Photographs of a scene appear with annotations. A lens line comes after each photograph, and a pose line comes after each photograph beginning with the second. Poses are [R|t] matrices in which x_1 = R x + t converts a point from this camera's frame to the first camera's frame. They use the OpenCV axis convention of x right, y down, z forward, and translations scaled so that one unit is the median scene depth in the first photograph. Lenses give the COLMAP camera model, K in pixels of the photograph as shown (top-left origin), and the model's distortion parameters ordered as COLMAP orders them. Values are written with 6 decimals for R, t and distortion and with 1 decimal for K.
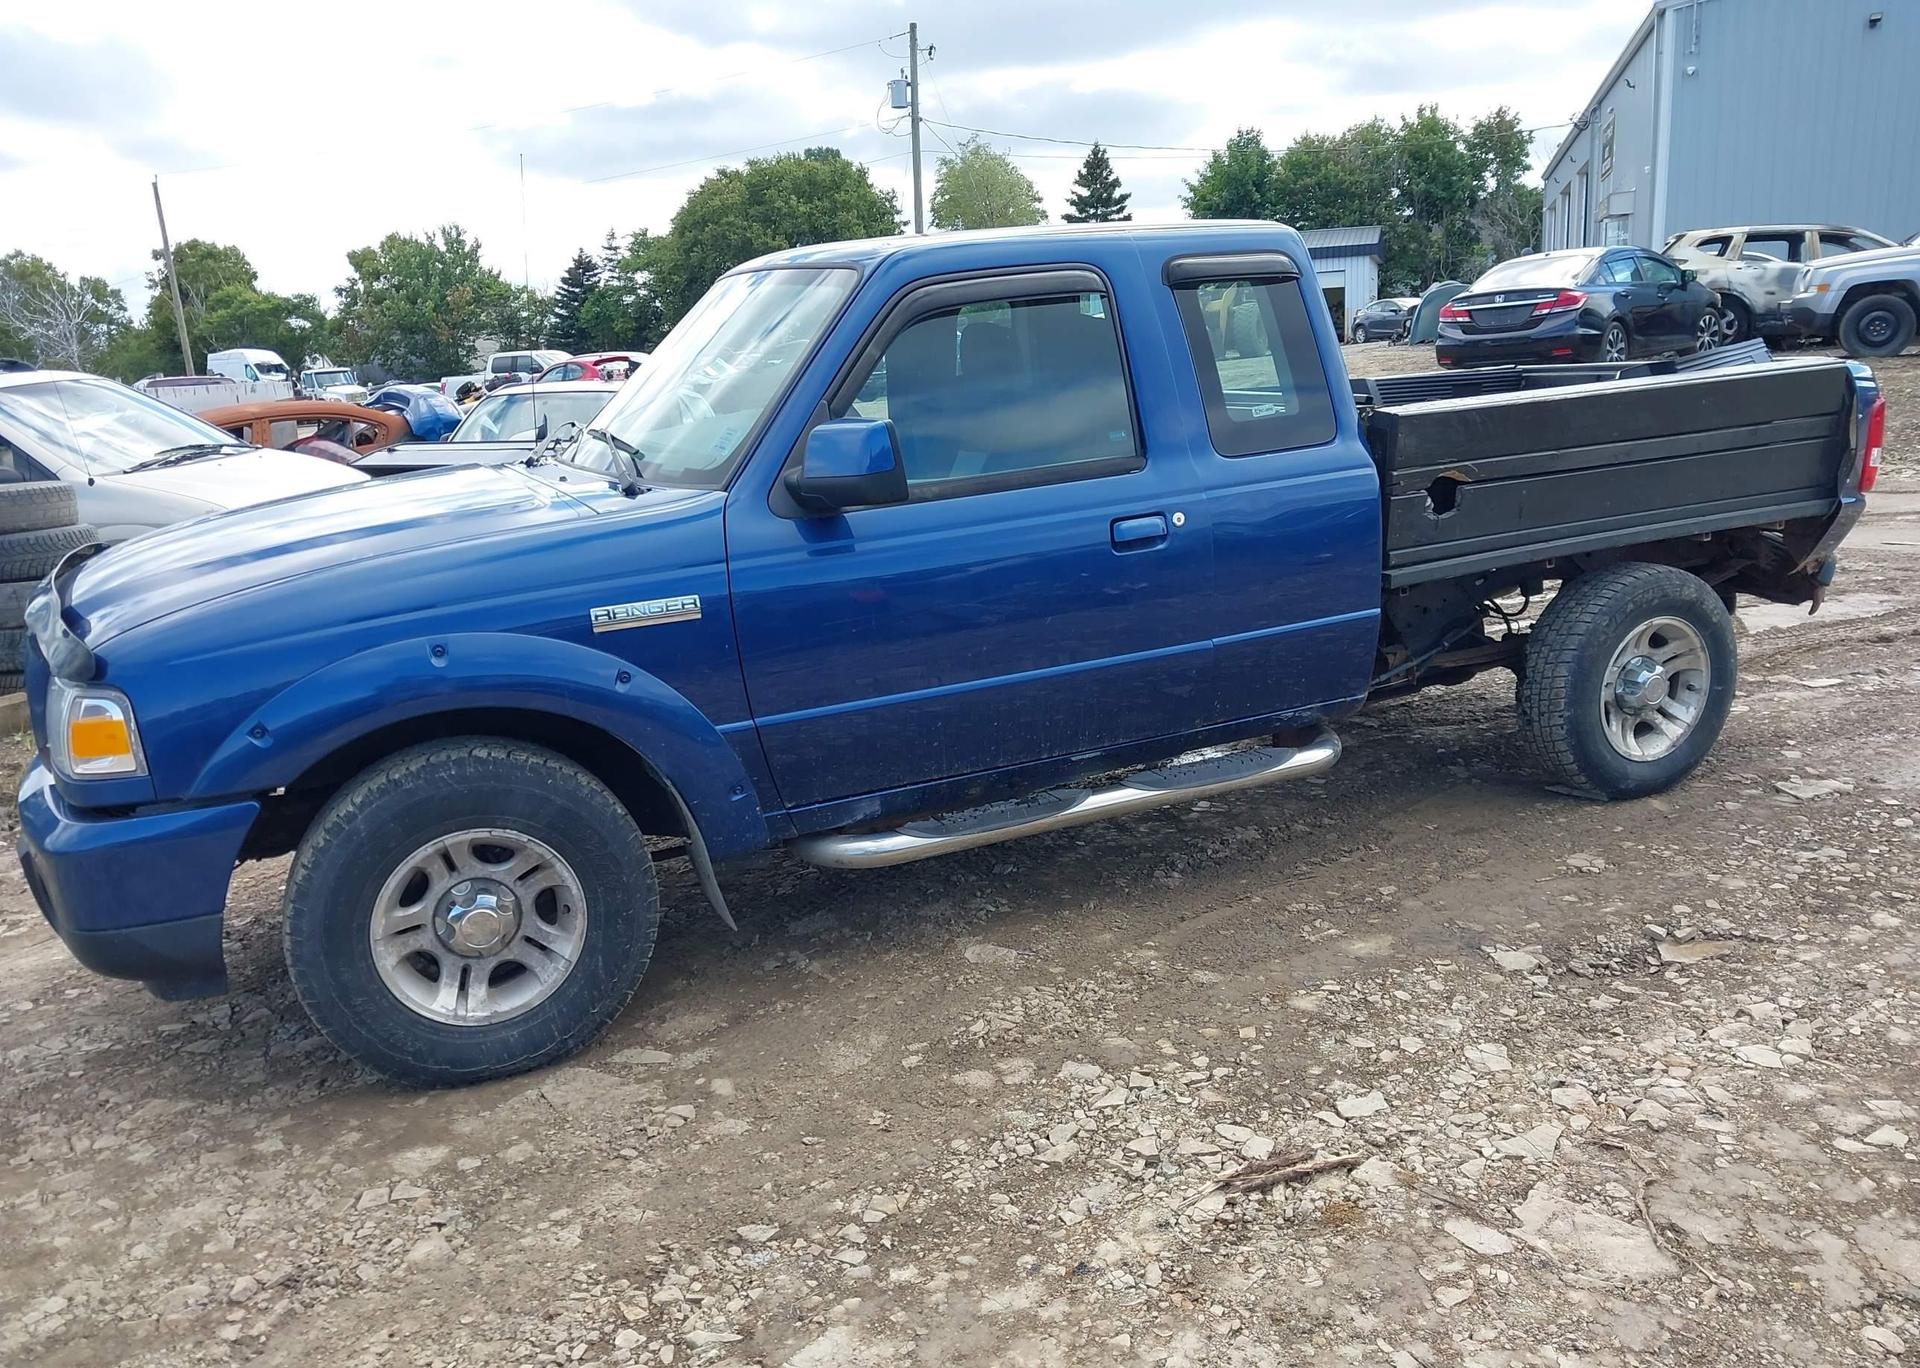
lens RADIAL K [[1514.3, 0, 947.8], [0, 1514.3, 681.8], [0, 0, 1]] dist [0.028035, -0.037263]
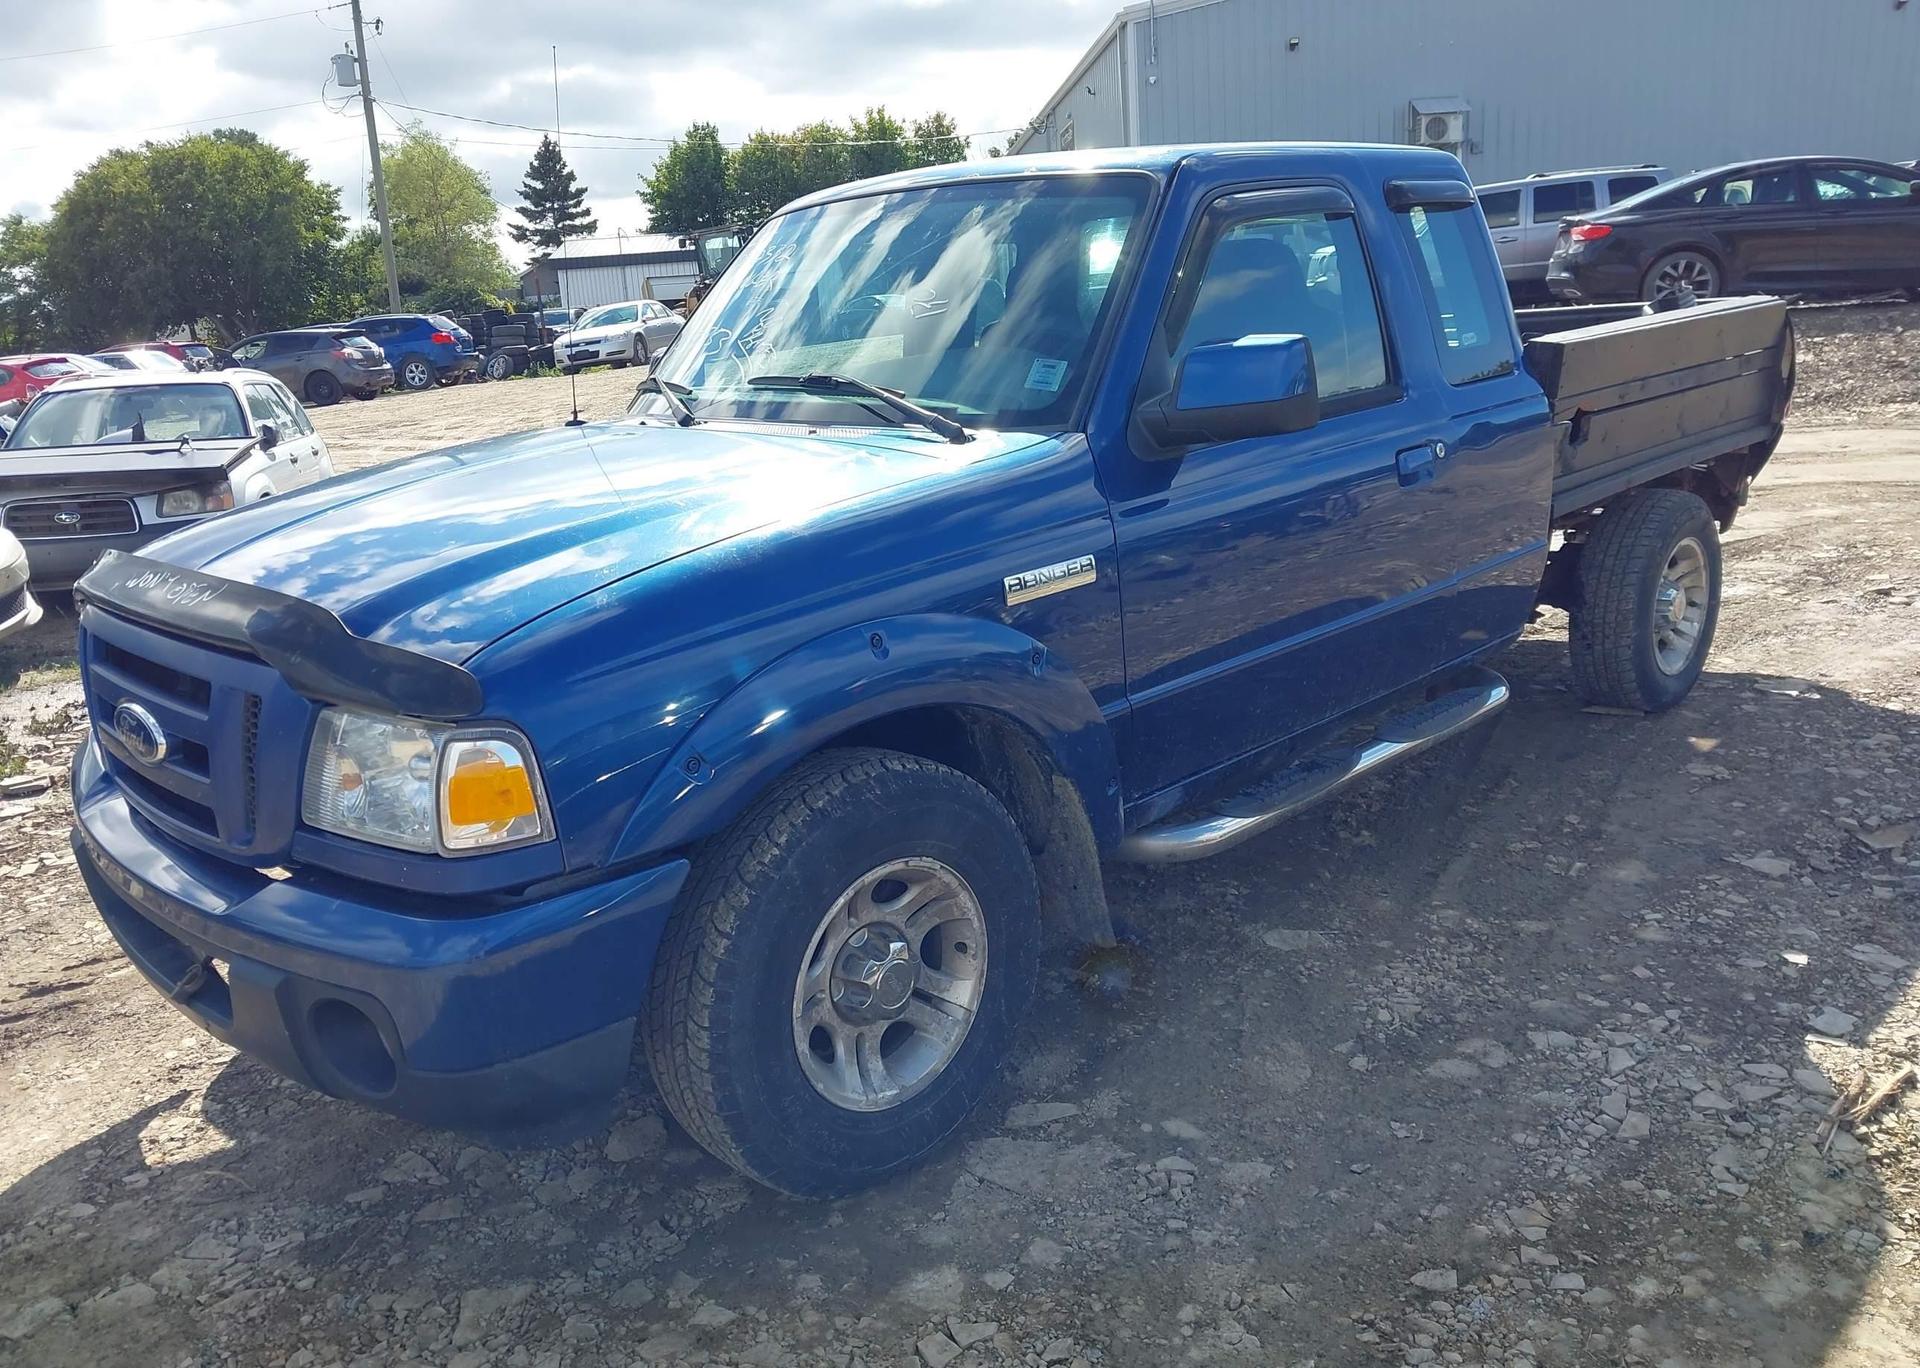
lens RADIAL K [[1528.4, 0, 940.6], [0, 1528.4, 685.6], [0, 0, 1]] dist [0.003464, 0.000183]
pose [[0.938005, -0.088937, 0.335019, -0.438154], [0.088879, 0.995921, 0.015538, -0.002668], [-0.335034, 0.015202, 0.942083, 0.197115]]
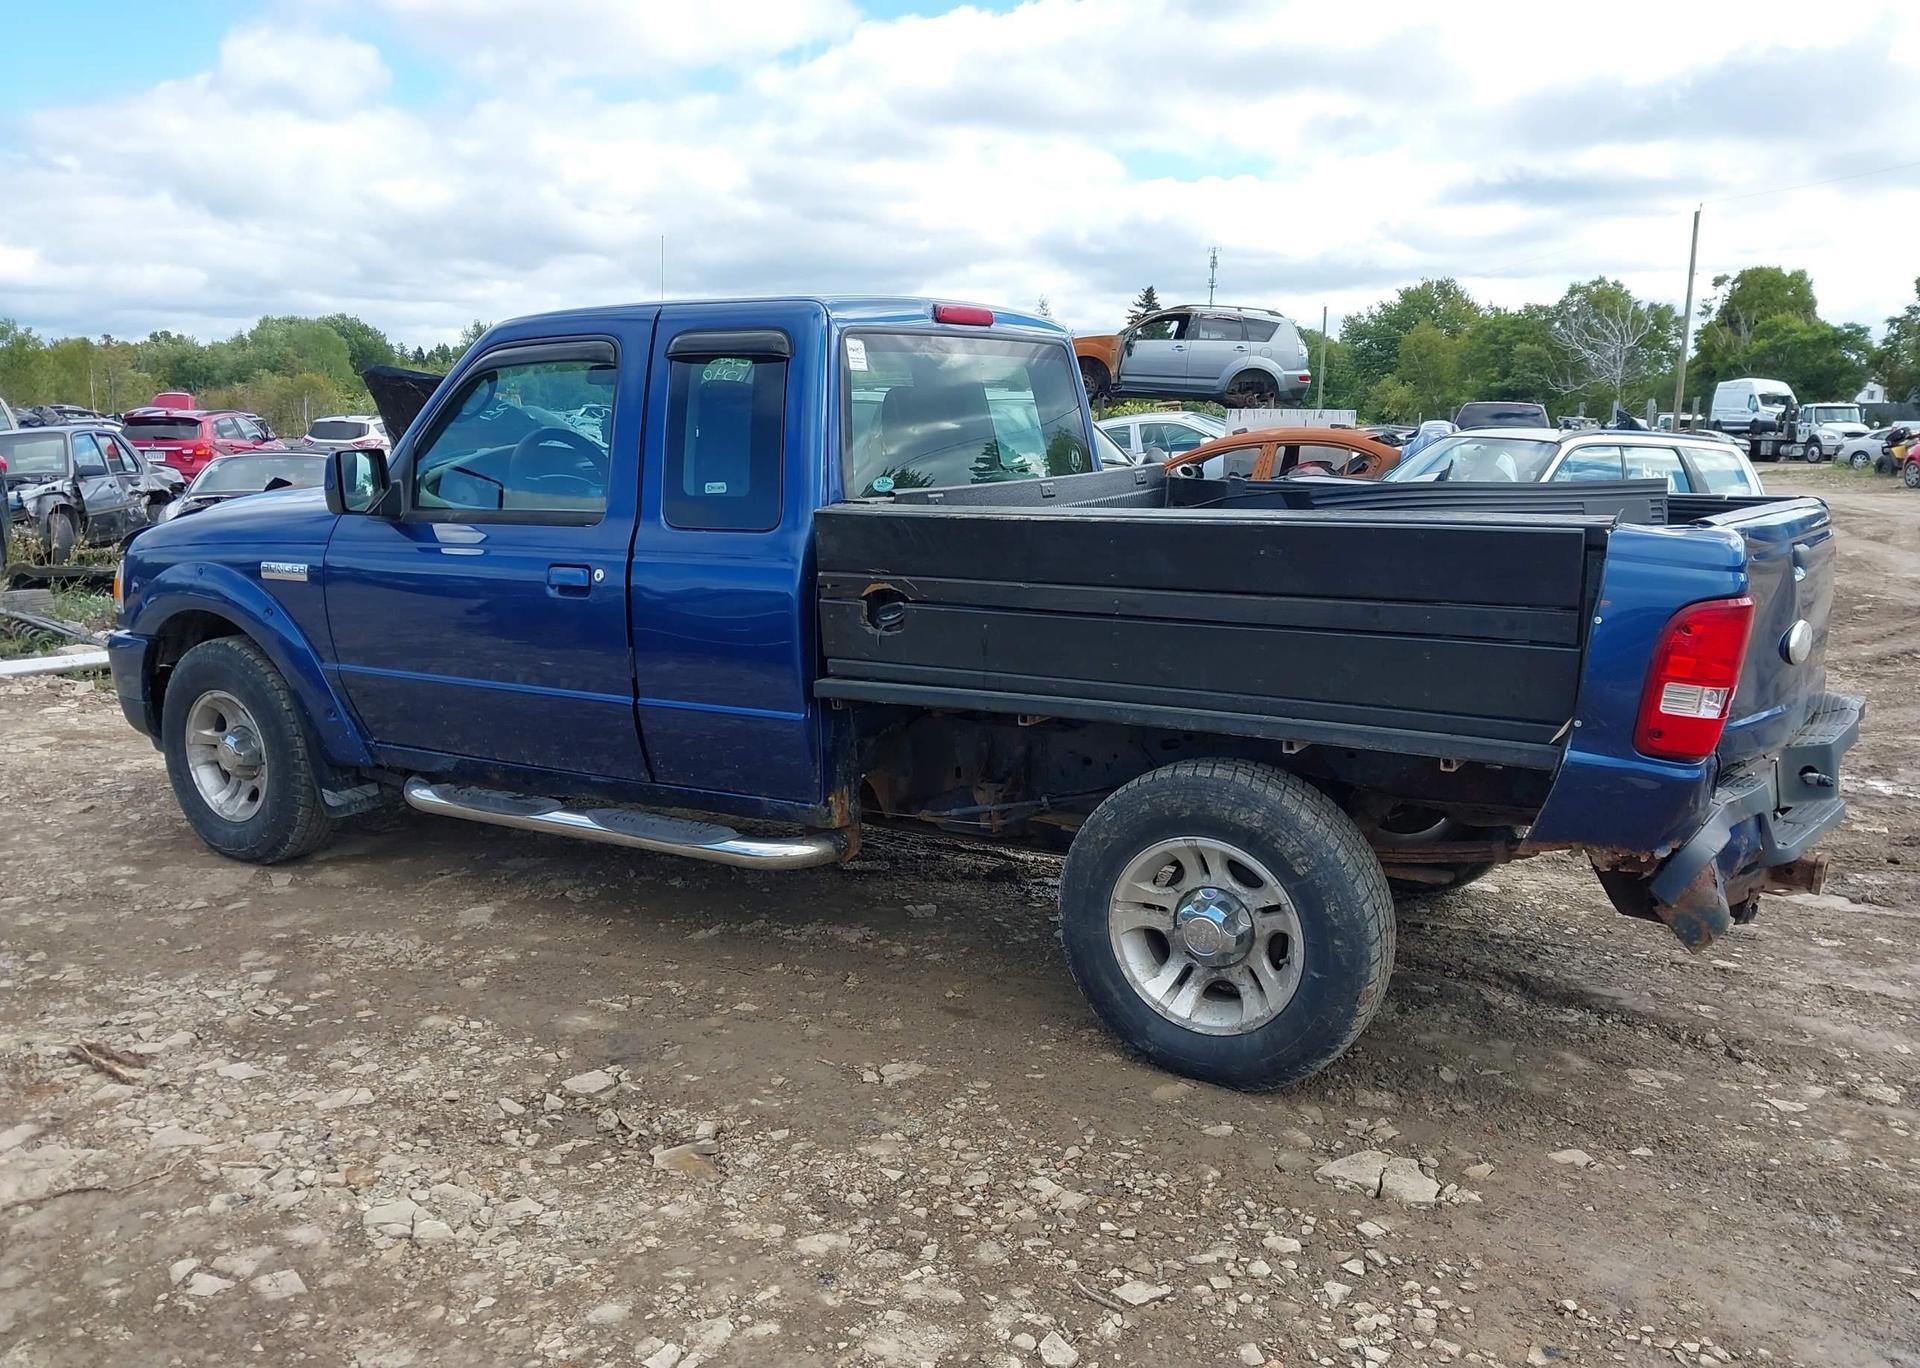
lens RADIAL K [[1539.6, 0, 960.0], [0, 1539.6, 684.0], [0, 0, 1]] dist [0.046200, -0.050476]
pose [[0.570319, 0.204447, -0.795574, 1.103245], [-0.218852, 0.971342, 0.092729, -0.177340], [0.791732, 0.121227, 0.598718, 0.524674]]
